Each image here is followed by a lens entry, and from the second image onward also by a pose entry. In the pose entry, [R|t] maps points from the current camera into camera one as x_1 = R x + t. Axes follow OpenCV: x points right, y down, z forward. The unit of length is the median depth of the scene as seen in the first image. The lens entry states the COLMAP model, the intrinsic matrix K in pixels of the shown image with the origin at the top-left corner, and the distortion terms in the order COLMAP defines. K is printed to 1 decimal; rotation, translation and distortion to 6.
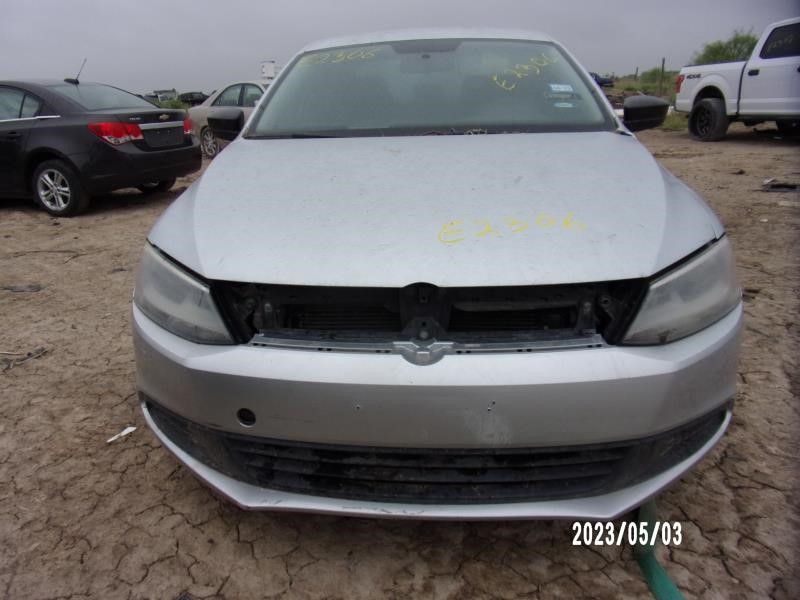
lens RADIAL K [[563.4, 0, 399.6], [0, 563.4, 300.3], [0, 0, 1]] dist [-0.000675, 0.008821]
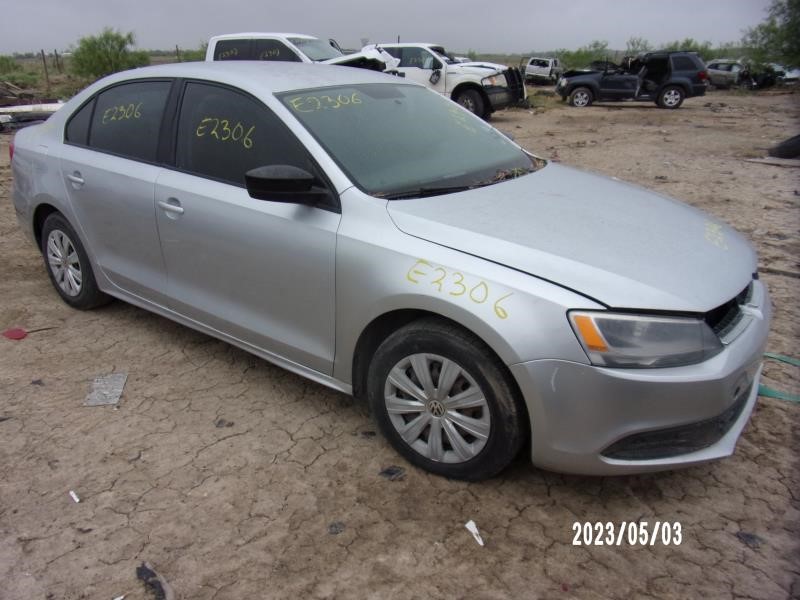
lens RADIAL K [[563.4, 0, 400.3], [0, 563.4, 299.8], [0, 0, 1]] dist [-0.000675, 0.008821]
pose [[0.547092, -0.260252, 0.795587, -1.159338], [0.250731, 0.957751, 0.140881, -0.264112], [-0.798639, 0.122403, 0.589231, 0.526468]]
